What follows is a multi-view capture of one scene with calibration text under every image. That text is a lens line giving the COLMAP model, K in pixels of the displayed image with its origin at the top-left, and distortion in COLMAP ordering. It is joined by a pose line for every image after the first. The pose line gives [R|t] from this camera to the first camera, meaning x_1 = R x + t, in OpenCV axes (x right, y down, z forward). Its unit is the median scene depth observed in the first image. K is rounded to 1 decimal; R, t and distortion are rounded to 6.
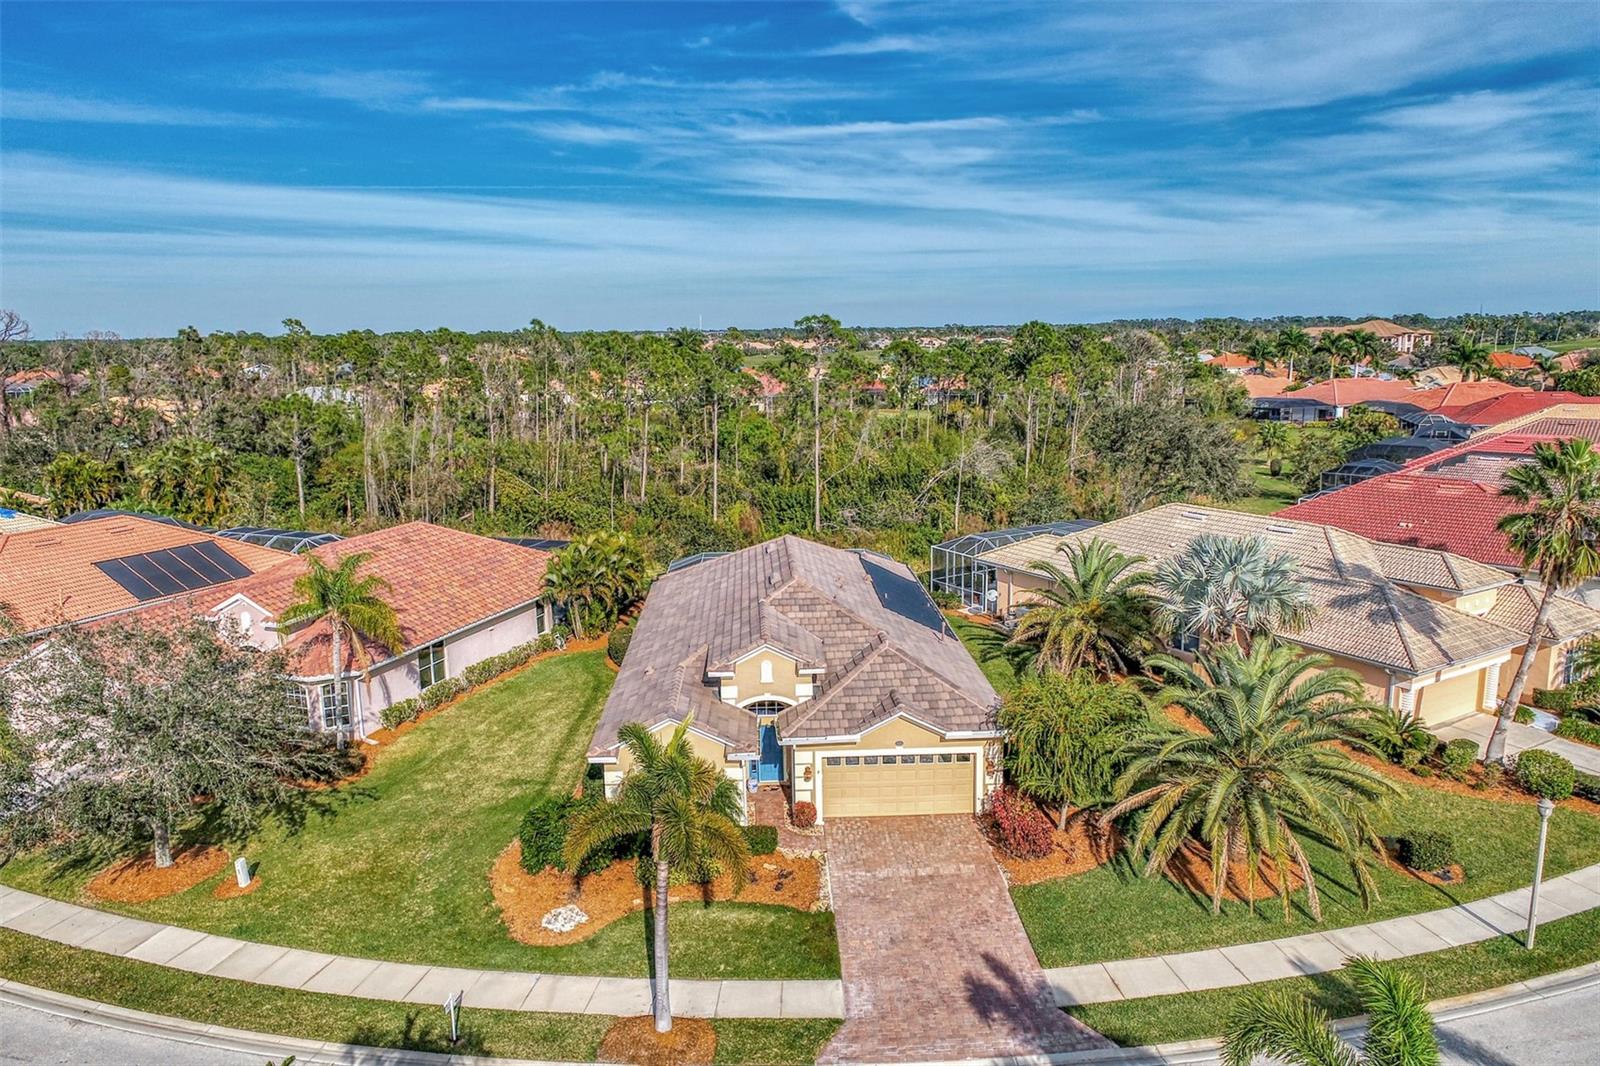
lens RADIAL K [[1082.6, 0, 800.0], [0, 1082.6, 533.0], [0, 0, 1]] dist [-0.014505, -0.002376]
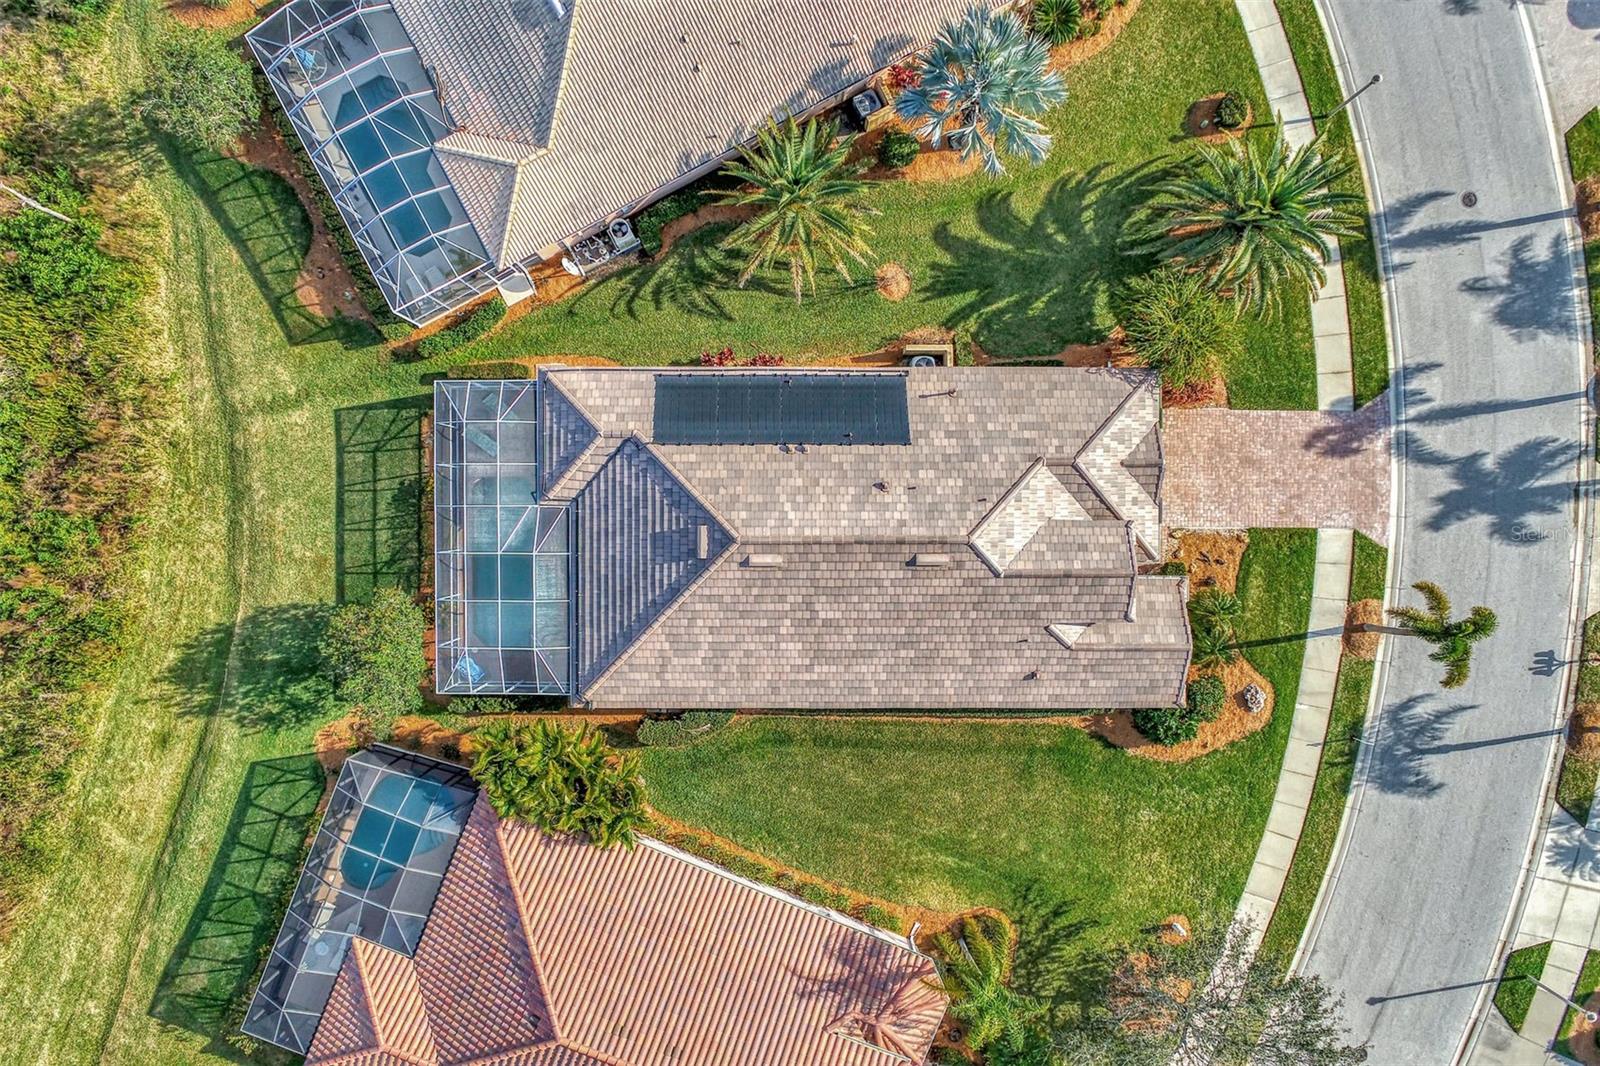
lens RADIAL K [[1082.6, 0, 800.0], [0, 1082.6, 533.0], [0, 0, 1]] dist [-0.014505, -0.002376]
pose [[0.056304, -0.998344, 0.011772, -0.031770], [0.186448, 0.022097, 0.982216, -1.178712], [-0.980850, -0.053108, 0.187384, 1.219330]]
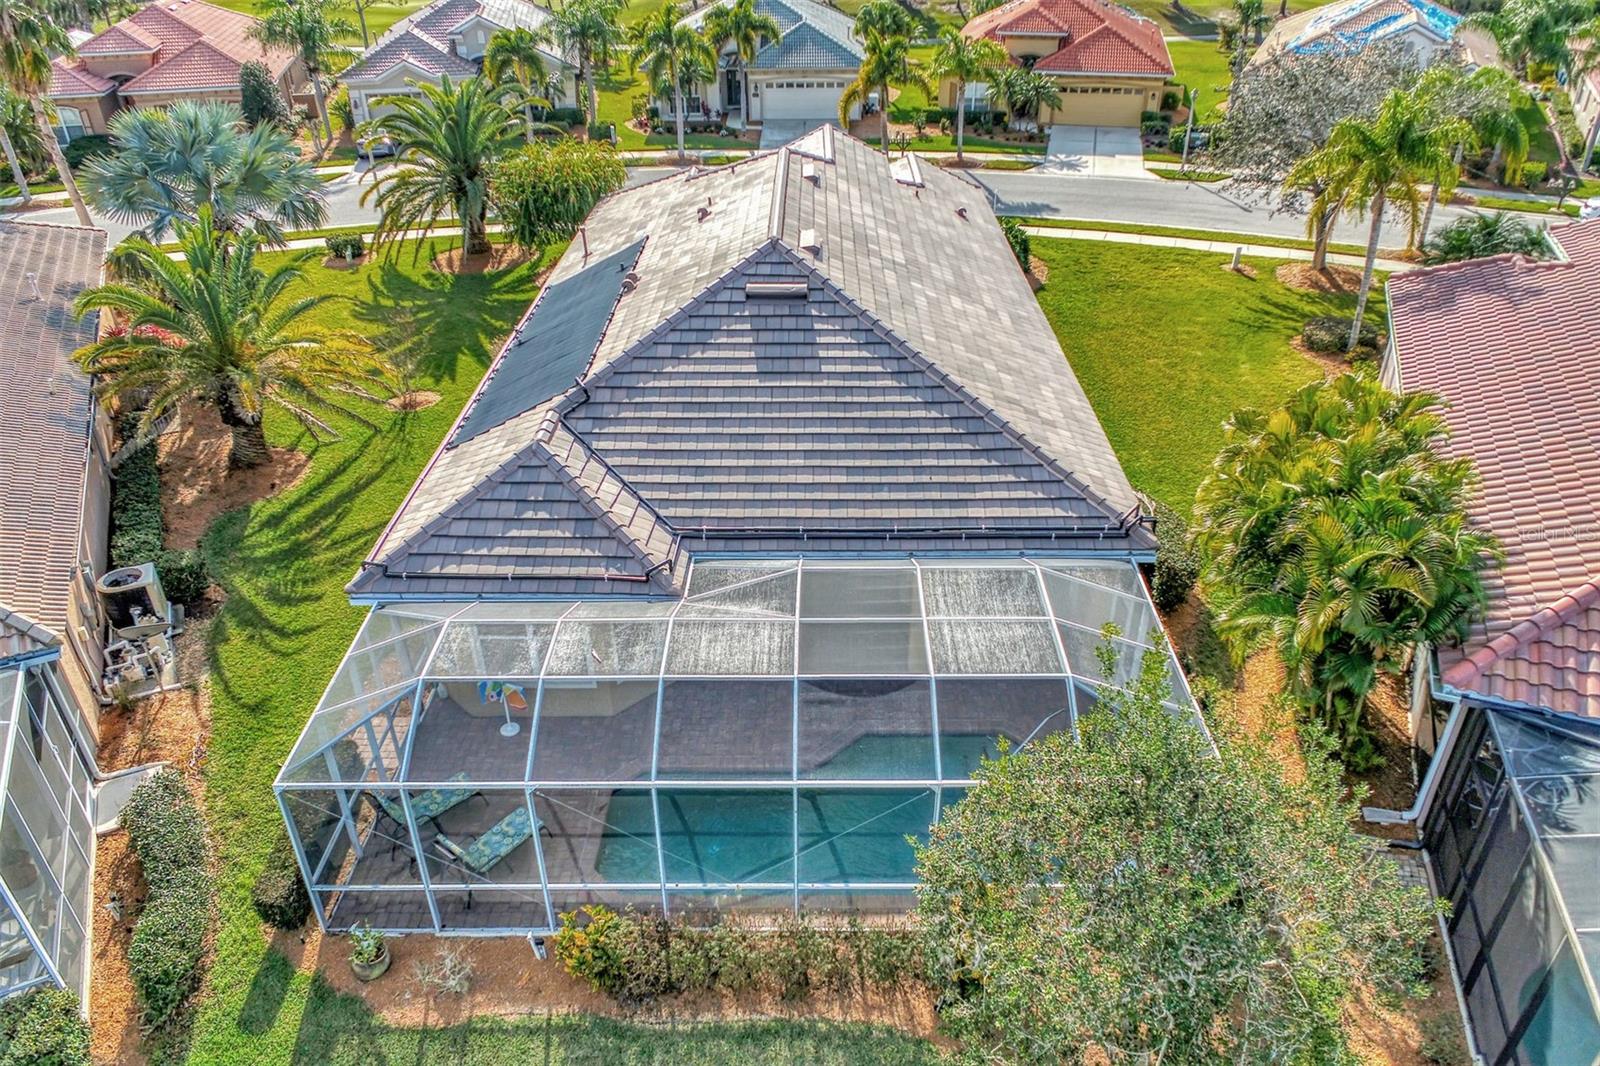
lens RADIAL K [[1092.8, 0, 800.0], [0, 1092.8, 533.0], [0, 0, 1]] dist [-0.002599, 0.000305]
pose [[-0.996857, -0.003206, 0.079157, -0.101315], [0.051345, 0.734767, 0.676373, -0.336163], [-0.060330, 0.678312, -0.732293, 2.147139]]
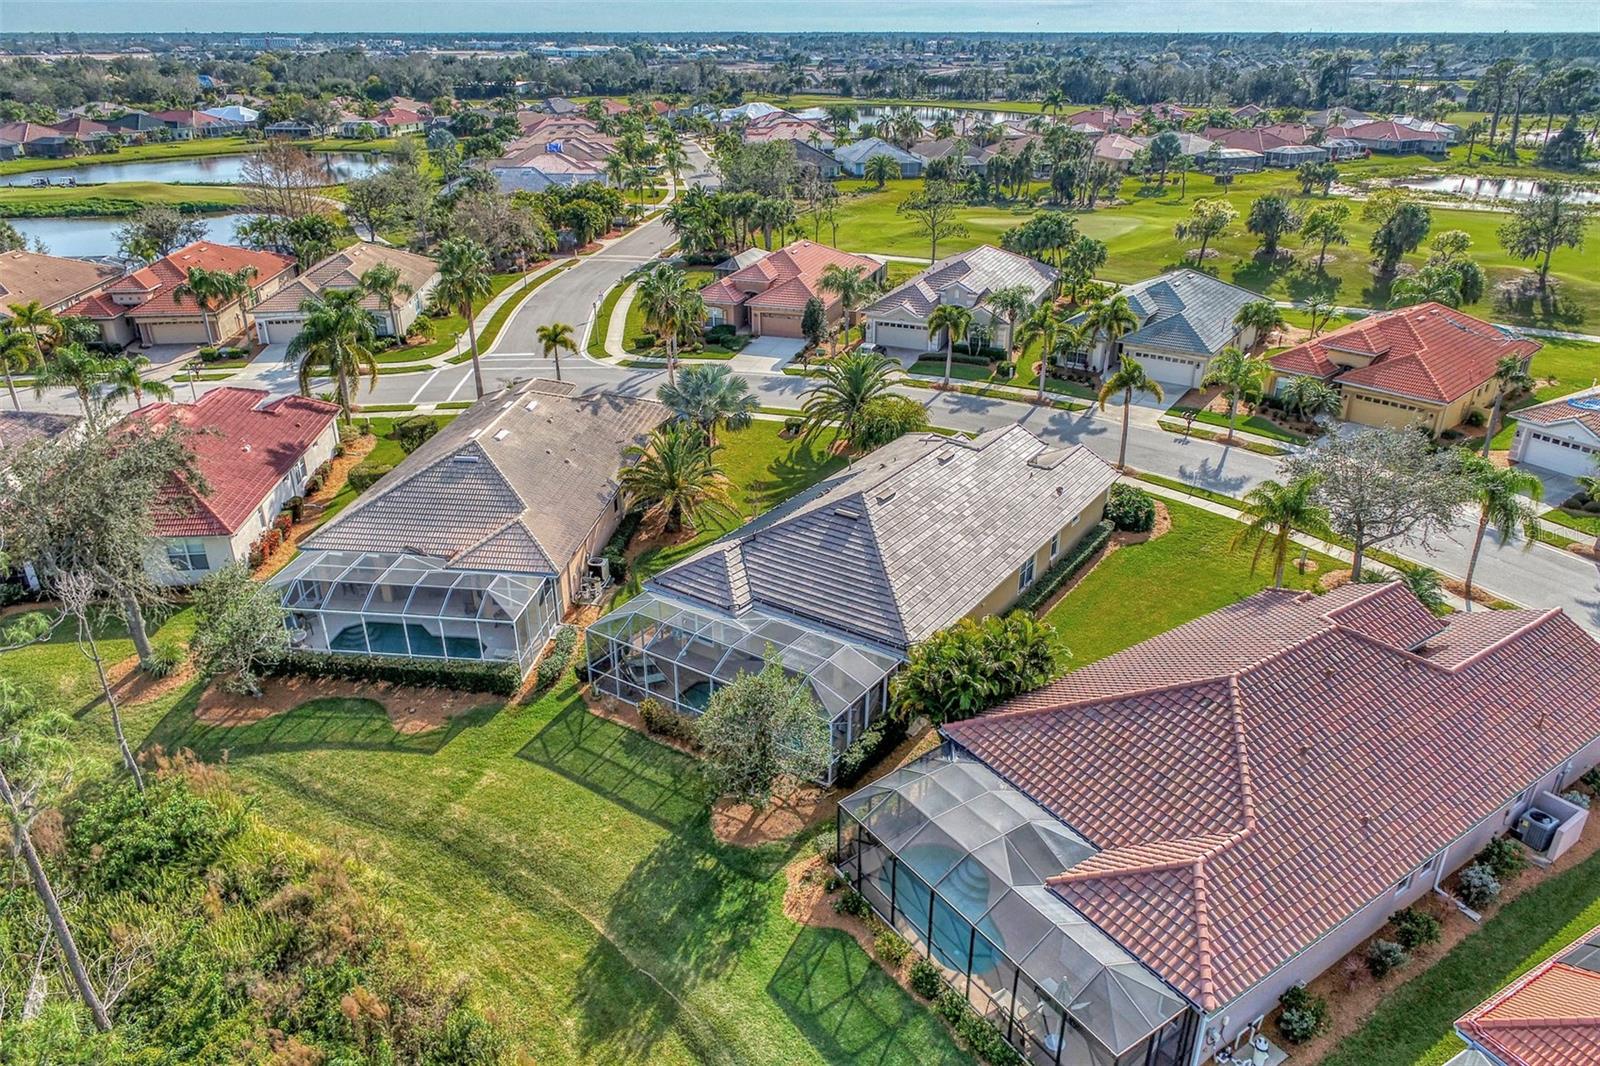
lens RADIAL K [[1082.6, 0, 800.0], [0, 1082.6, 533.0], [0, 0, 1]] dist [-0.014505, -0.002376]
pose [[-0.792405, -0.229374, 0.565227, -0.845982], [0.143785, 0.830265, 0.538503, -0.799750], [-0.592807, 0.507984, -0.624926, 2.560561]]
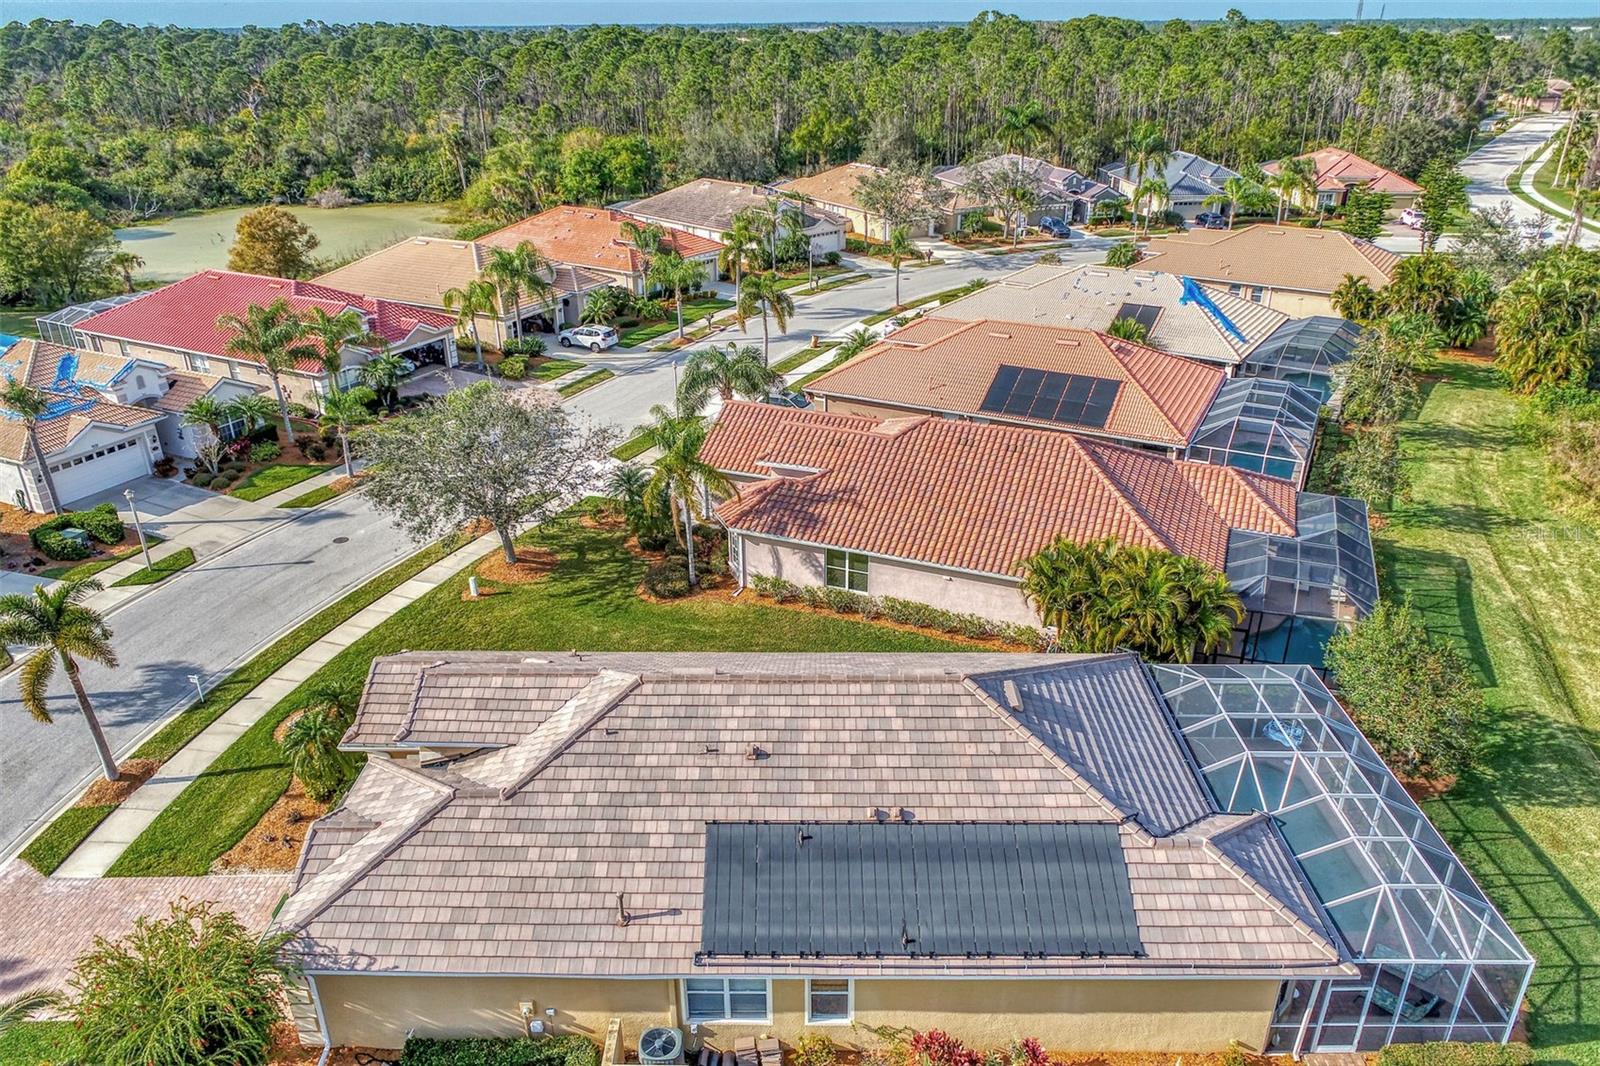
lens RADIAL K [[1082.6, 0, 800.0], [0, 1082.6, 533.0], [0, 0, 1]] dist [-0.014505, -0.002376]
pose [[-0.070619, 0.451327, -0.889560, 0.695507], [-0.186469, 0.870093, 0.456254, -0.475417], [0.979920, 0.198095, 0.022713, 1.342009]]
